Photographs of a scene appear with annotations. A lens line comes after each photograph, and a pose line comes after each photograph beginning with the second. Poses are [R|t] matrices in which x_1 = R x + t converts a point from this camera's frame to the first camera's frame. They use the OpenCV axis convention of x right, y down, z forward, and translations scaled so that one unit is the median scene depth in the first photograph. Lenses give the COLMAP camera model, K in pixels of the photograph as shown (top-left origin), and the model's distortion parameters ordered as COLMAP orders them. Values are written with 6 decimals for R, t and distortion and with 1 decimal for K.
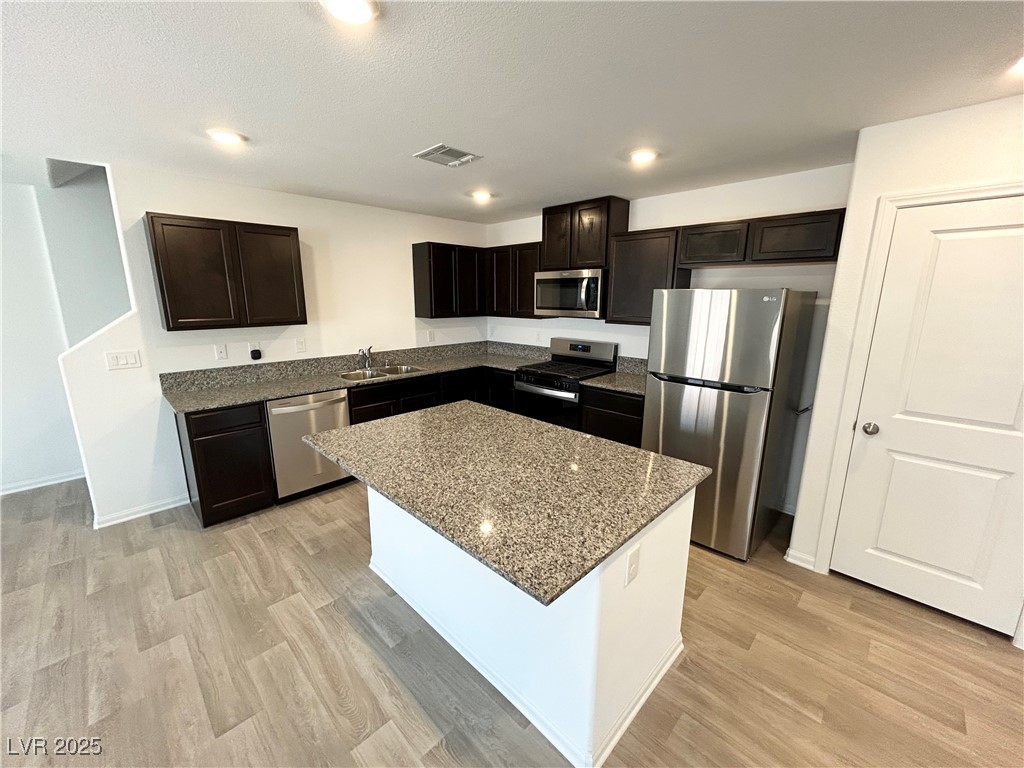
lens RADIAL K [[408.5, 0, 510.5], [0, 408.5, 384.5], [0, 0, 1]] dist [-0.001359, -0.000012]
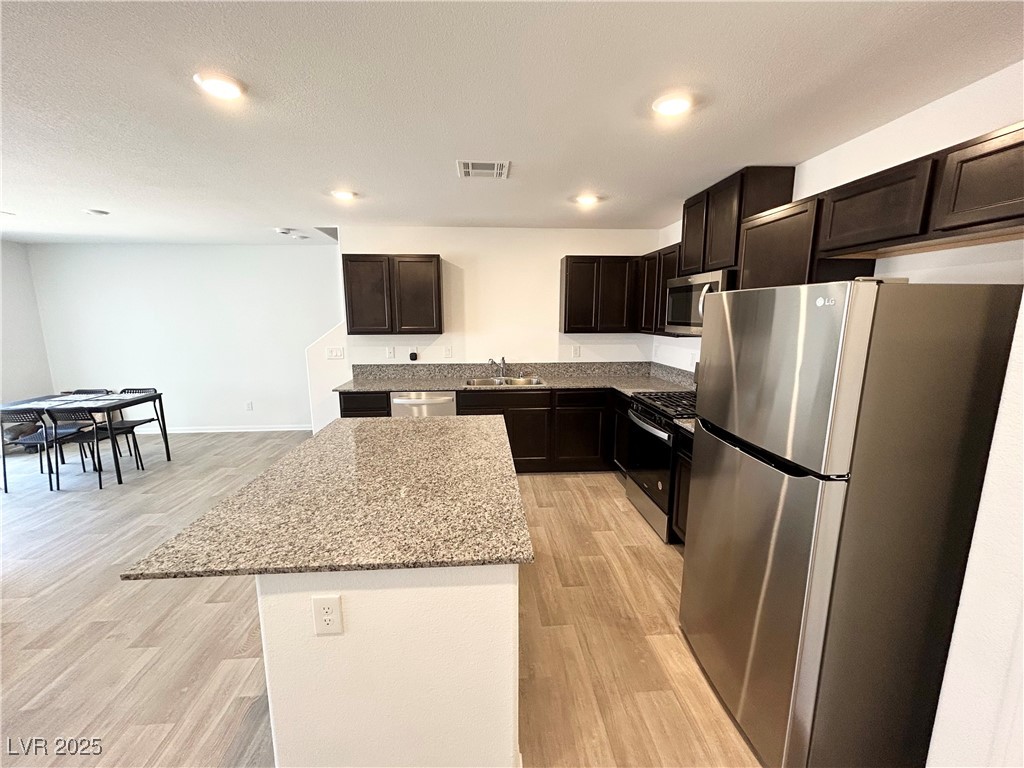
lens RADIAL K [[407.7, 0, 512.0], [0, 407.7, 384.0], [0, 0, 1]] dist [0.002269, 0.000243]
pose [[0.754727, 0.106282, -0.647373, 0.444773], [-0.136286, 0.990662, 0.003755, -0.035156], [0.641727, 0.085394, 0.762164, 0.232138]]
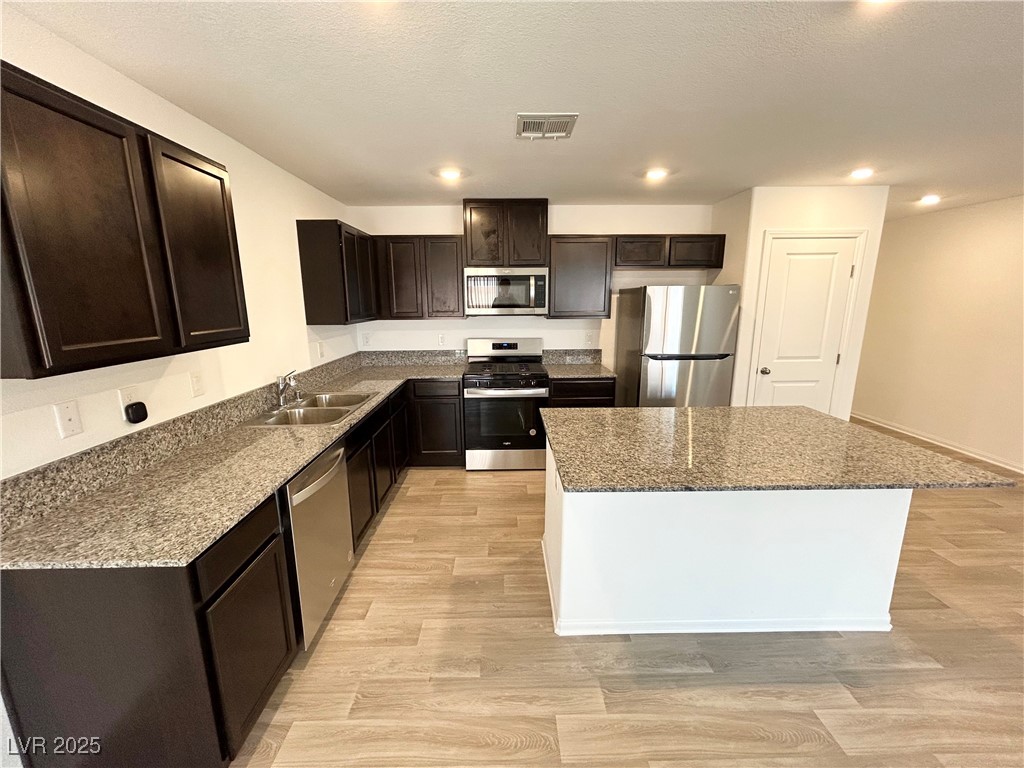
lens RADIAL K [[407.7, 0, 512.0], [0, 407.7, 384.0], [0, 0, 1]] dist [0.002269, 0.000243]
pose [[0.701291, -0.153495, 0.696154, -0.642188], [0.160993, 0.985417, 0.055093, -0.061360], [-0.694458, 0.073440, 0.715776, 0.345295]]
